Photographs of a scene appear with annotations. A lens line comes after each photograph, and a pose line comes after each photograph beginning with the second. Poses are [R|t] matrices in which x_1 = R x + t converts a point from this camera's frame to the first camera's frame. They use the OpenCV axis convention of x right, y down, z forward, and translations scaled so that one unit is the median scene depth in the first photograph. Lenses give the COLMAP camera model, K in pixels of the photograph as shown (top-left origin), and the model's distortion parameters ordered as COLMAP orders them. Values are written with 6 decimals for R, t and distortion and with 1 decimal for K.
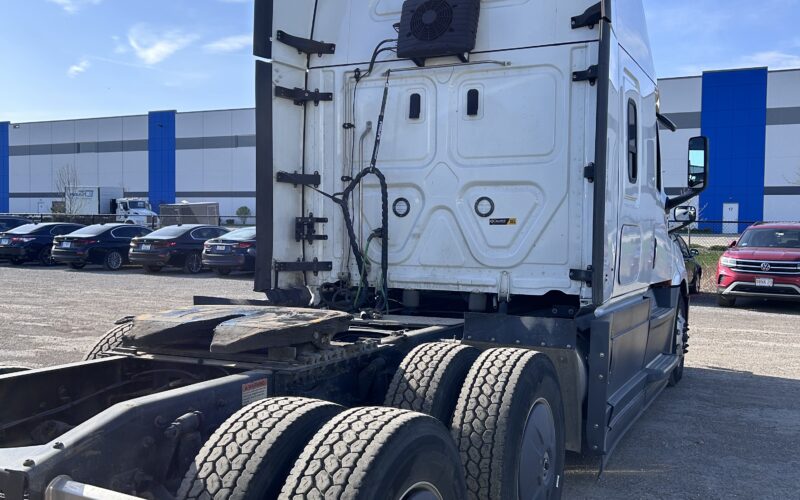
lens RADIAL K [[793.2, 0, 392.2], [0, 793.2, 251.2], [0, 0, 1]] dist [0.136843, -0.347366]
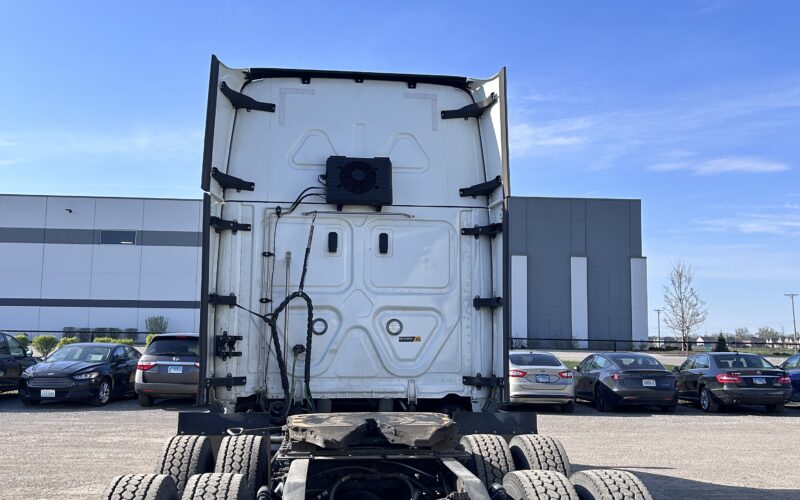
lens RADIAL K [[806.8, 0, 400.4], [0, 806.8, 231.8], [0, 0, 1]] dist [0.122114, -0.007697]
pose [[0.844621, 0.068273, 0.530994, -0.535121], [0.016690, 0.987995, -0.153581, -0.008602], [-0.535105, 0.138580, 0.833342, -0.073737]]
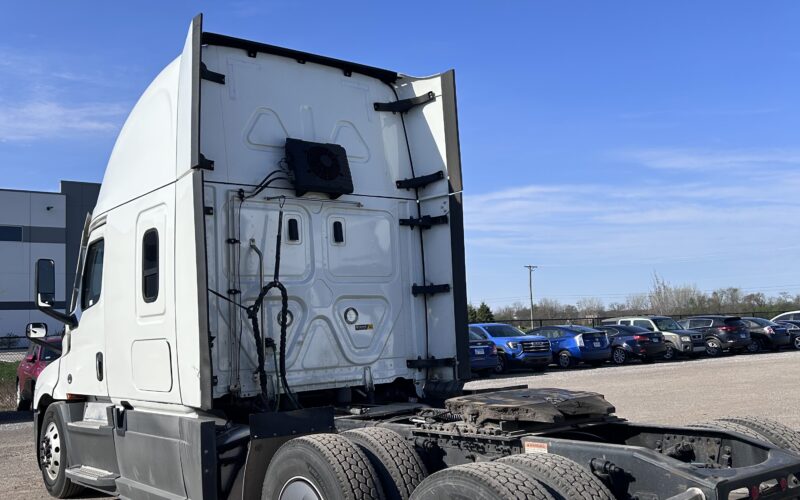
lens RADIAL K [[793.2, 0, 392.2], [0, 793.2, 251.2], [0, 0, 1]] dist [0.136843, -0.347366]
pose [[0.429114, 0.058047, 0.901383, -0.942451], [0.073511, 0.992378, -0.098903, -0.027649], [-0.900254, 0.108702, 0.421576, 0.393431]]
